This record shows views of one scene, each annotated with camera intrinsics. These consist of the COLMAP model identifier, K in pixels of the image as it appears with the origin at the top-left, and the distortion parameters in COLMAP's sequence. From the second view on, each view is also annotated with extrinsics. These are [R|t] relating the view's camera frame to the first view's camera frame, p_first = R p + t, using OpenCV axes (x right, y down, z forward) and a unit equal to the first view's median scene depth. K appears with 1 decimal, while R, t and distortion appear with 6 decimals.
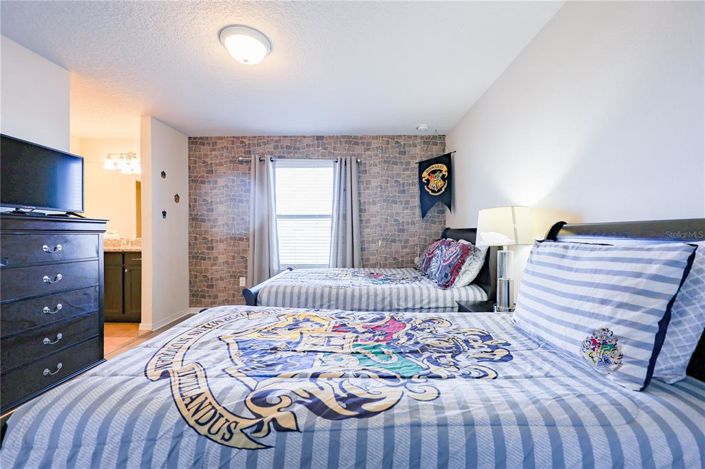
lens RADIAL K [[284.8, 0, 354.4], [0, 284.8, 236.1], [0, 0, 1]] dist [-0.000730, -0.000094]
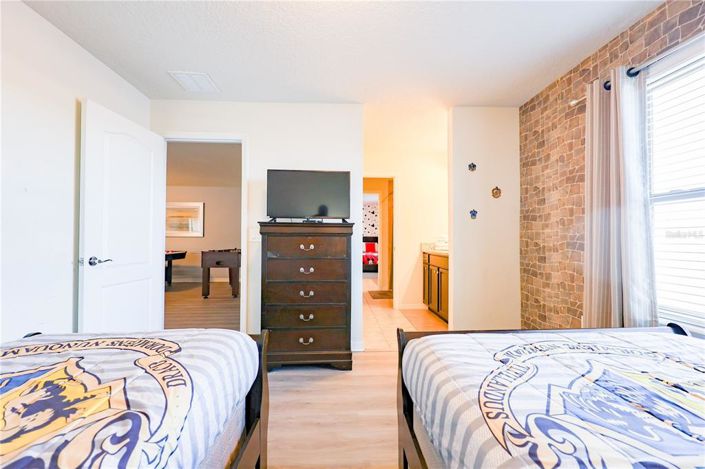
lens RADIAL K [[284.8, 0, 354.4], [0, 284.8, 236.1], [0, 0, 1]] dist [-0.000730, -0.000094]
pose [[0.075473, -0.010803, -0.997089, 0.123133], [-0.012963, 0.999846, -0.011814, 0.001810], [0.997064, 0.013816, 0.075321, 0.531018]]
